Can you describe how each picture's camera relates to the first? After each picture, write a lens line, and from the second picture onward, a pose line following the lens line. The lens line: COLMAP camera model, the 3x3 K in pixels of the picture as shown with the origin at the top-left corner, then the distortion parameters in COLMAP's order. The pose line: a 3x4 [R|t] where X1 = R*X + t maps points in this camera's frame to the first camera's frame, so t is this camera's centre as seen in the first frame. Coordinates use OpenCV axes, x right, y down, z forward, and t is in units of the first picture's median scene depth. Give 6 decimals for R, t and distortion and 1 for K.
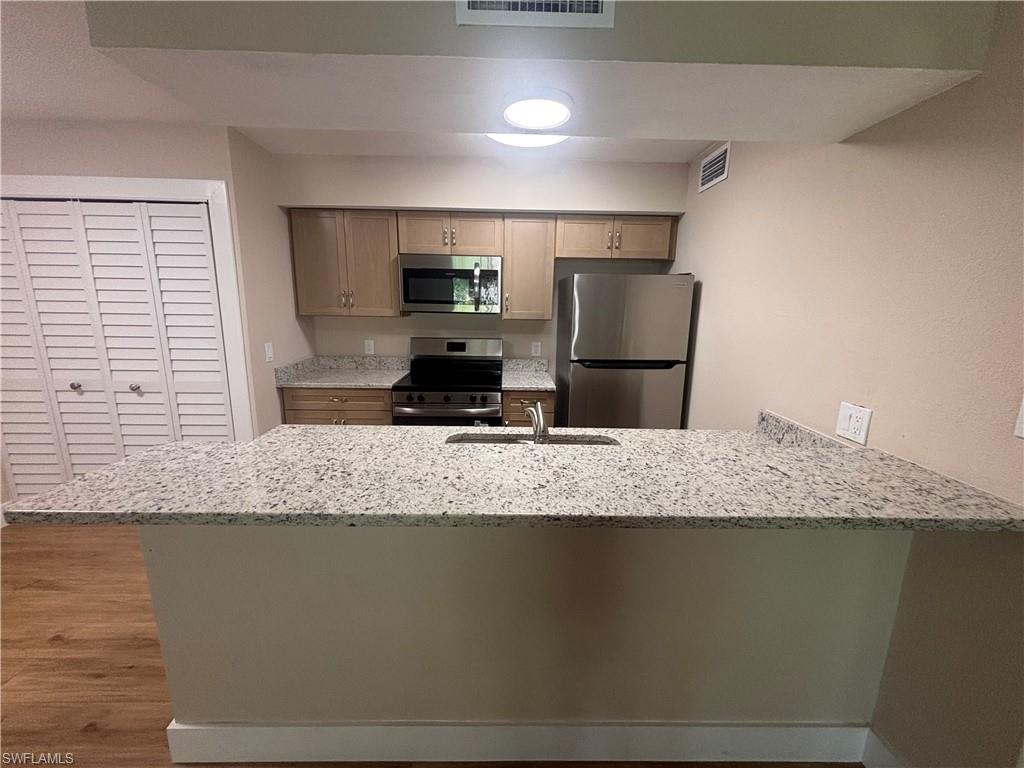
lens RADIAL K [[413.1, 0, 513.6], [0, 413.1, 384.9], [0, 0, 1]] dist [0.008819, -0.000641]
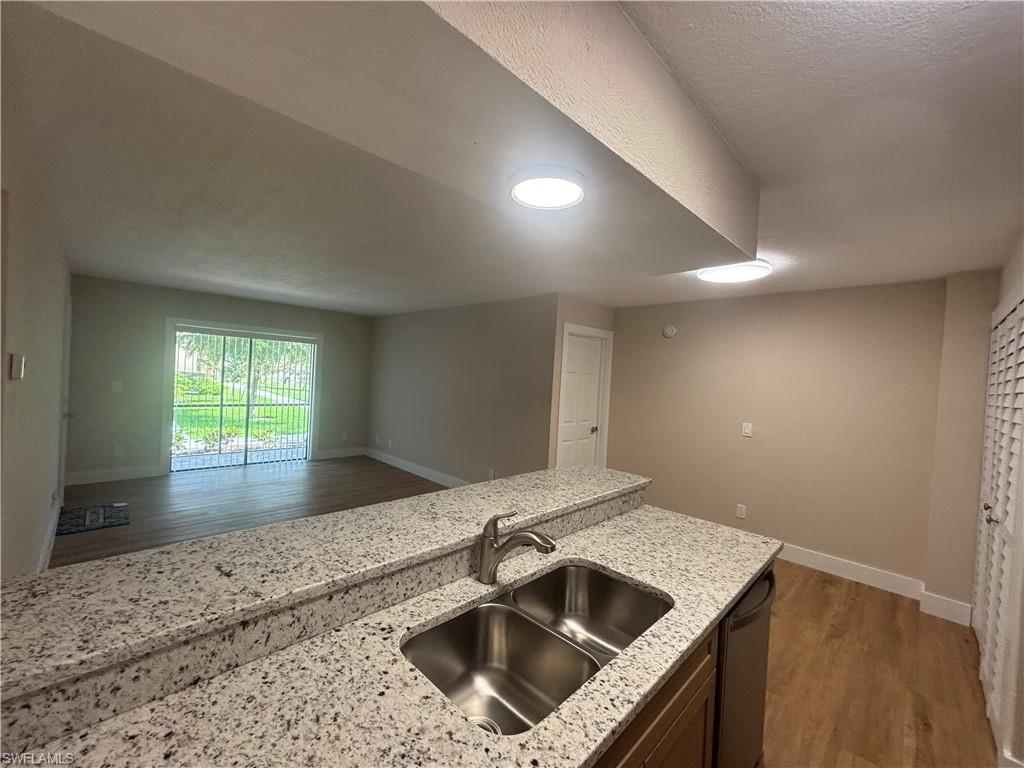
lens RADIAL K [[413.1, 0, 513.3], [0, 413.1, 384.2], [0, 0, 1]] dist [0.008819, -0.000641]
pose [[-0.714785, -0.039664, -0.698219, 0.586240], [-0.206308, 0.965918, 0.156332, -0.299656], [0.668221, 0.255792, -0.698606, 1.351706]]
